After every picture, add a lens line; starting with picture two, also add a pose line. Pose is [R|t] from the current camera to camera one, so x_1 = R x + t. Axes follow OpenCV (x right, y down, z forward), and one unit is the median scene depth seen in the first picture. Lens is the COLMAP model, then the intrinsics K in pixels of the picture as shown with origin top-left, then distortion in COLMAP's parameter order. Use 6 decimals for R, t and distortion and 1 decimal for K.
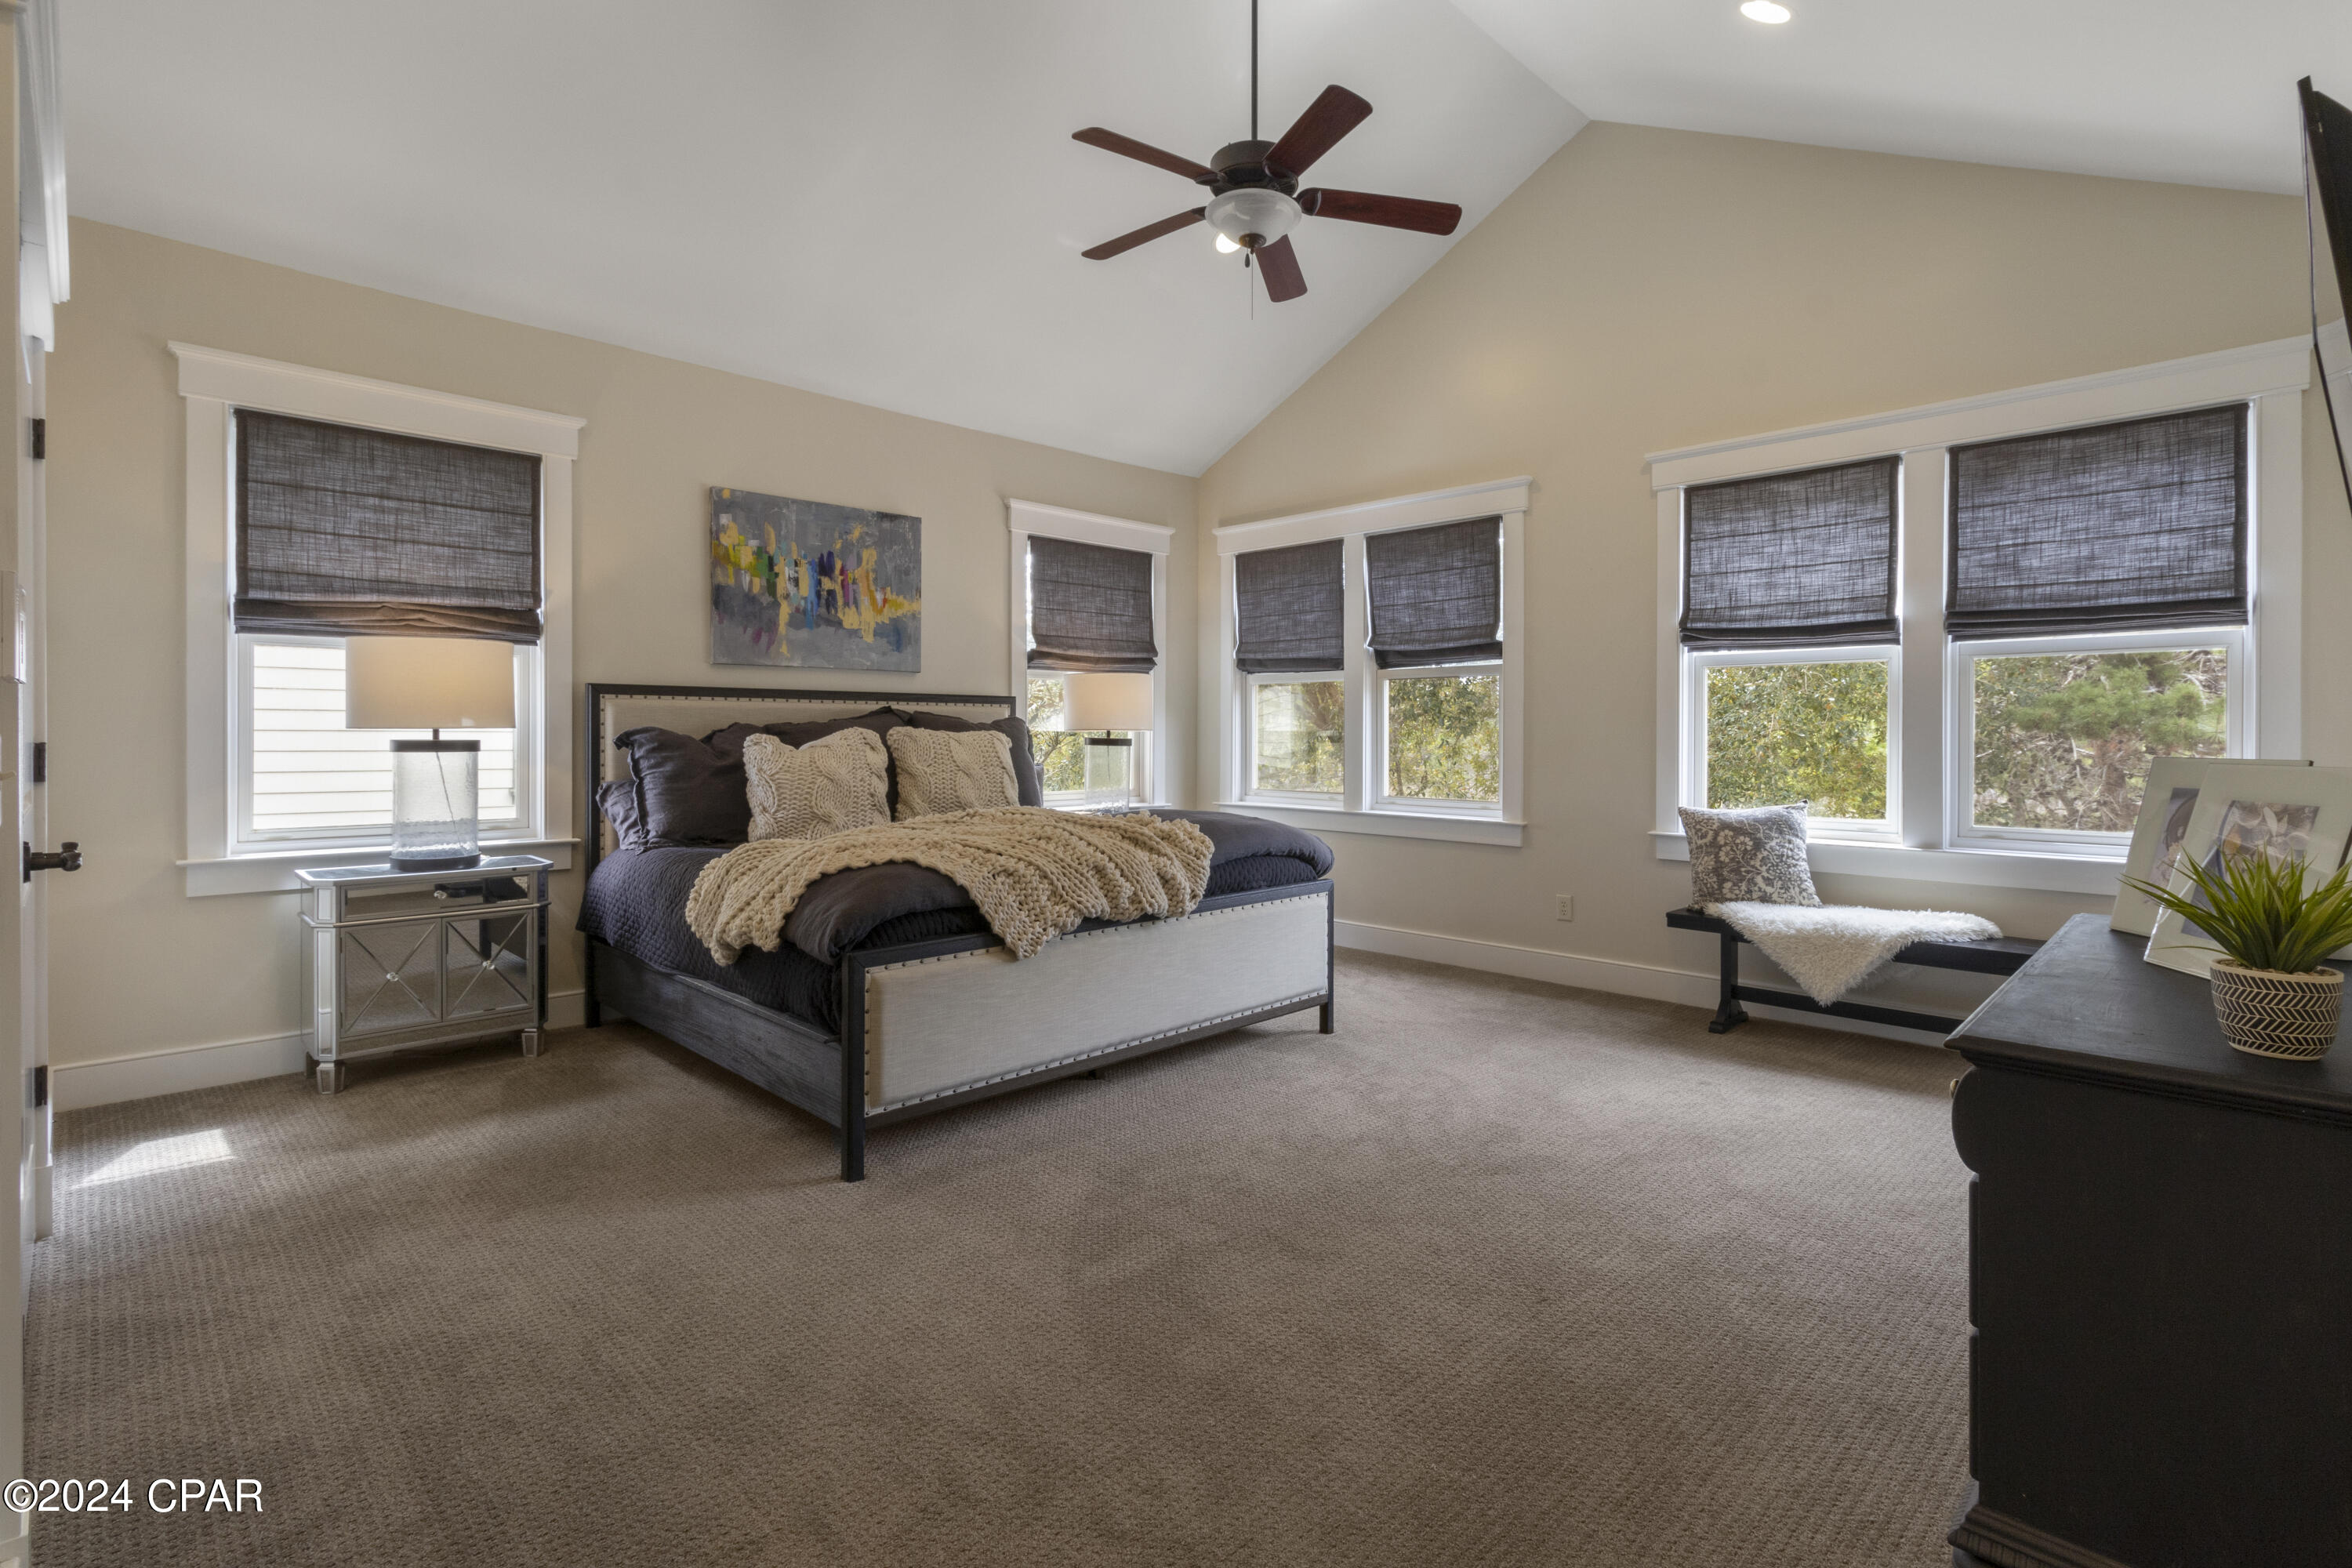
lens RADIAL K [[1105.1, 0, 1174.2], [0, 1105.1, 759.5], [0, 0, 1]] dist [0.002027, 0.000950]
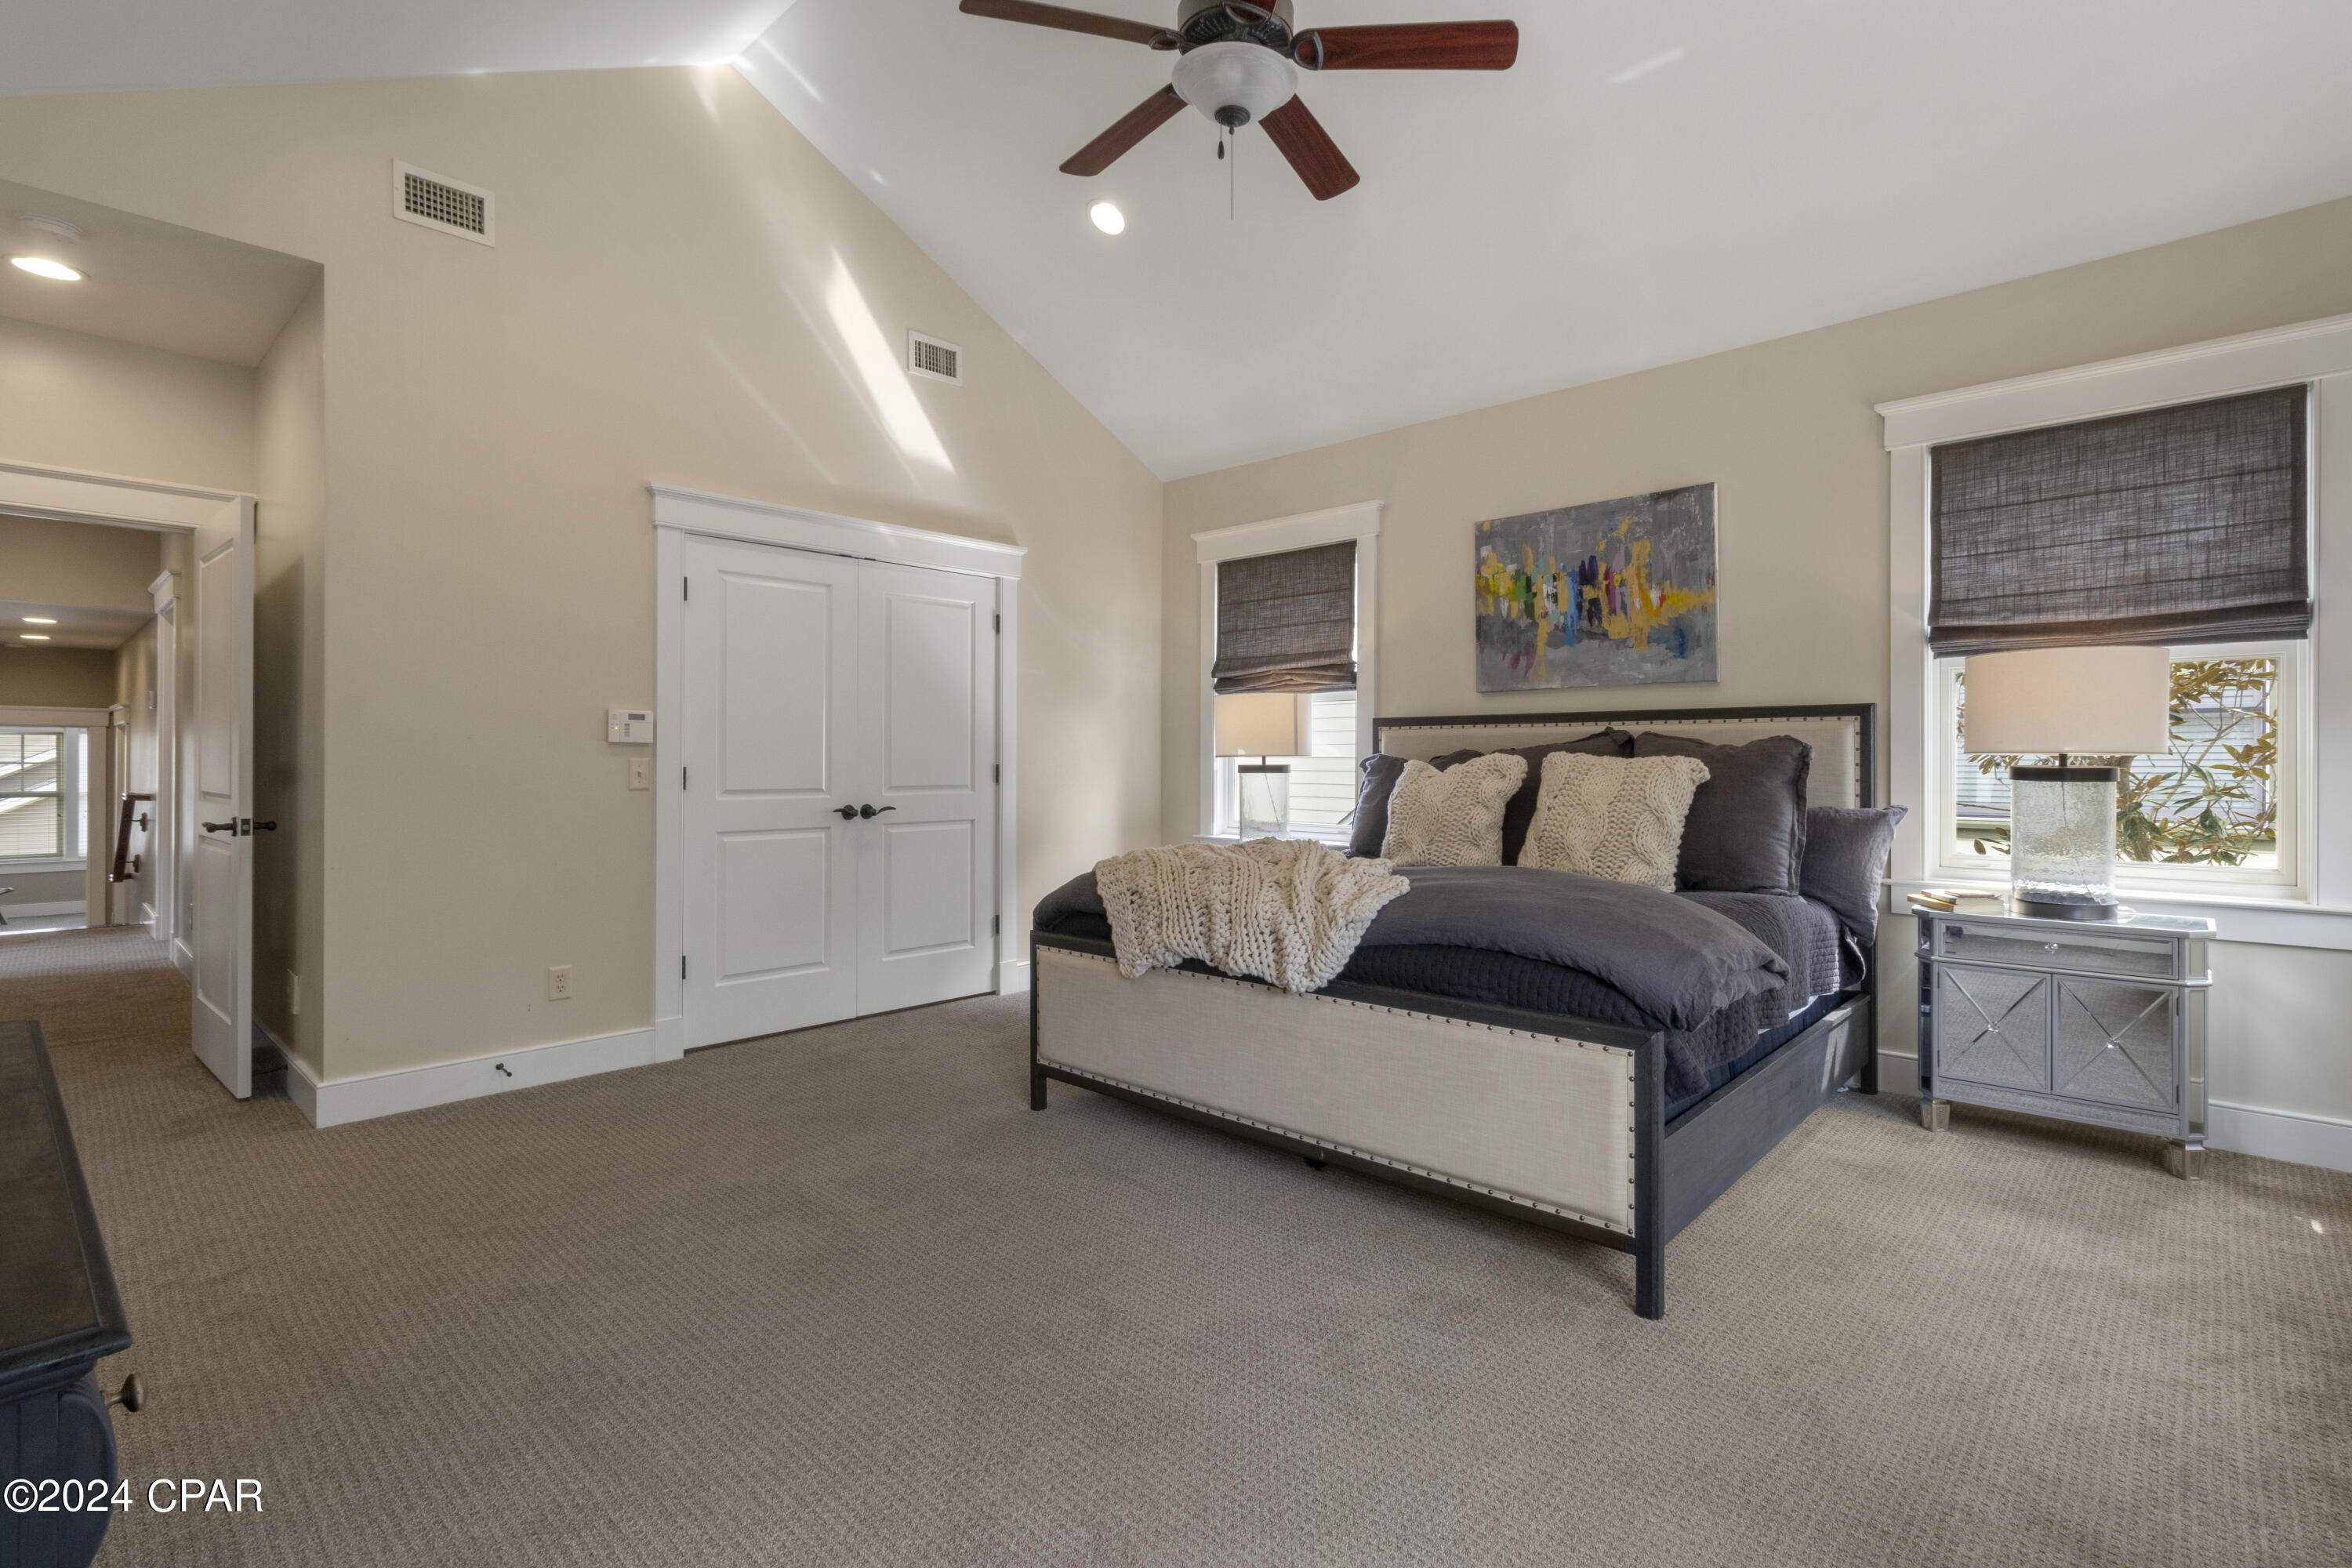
lens RADIAL K [[1105.1, 0, 1174.1], [0, 1105.1, 767.0], [0, 0, 1]] dist [0.002027, 0.000950]
pose [[0.033445, 0.013395, -0.999351, 0.589118], [-0.014564, 0.999811, 0.012914, -0.024489], [0.999334, 0.014123, 0.033634, 0.649057]]
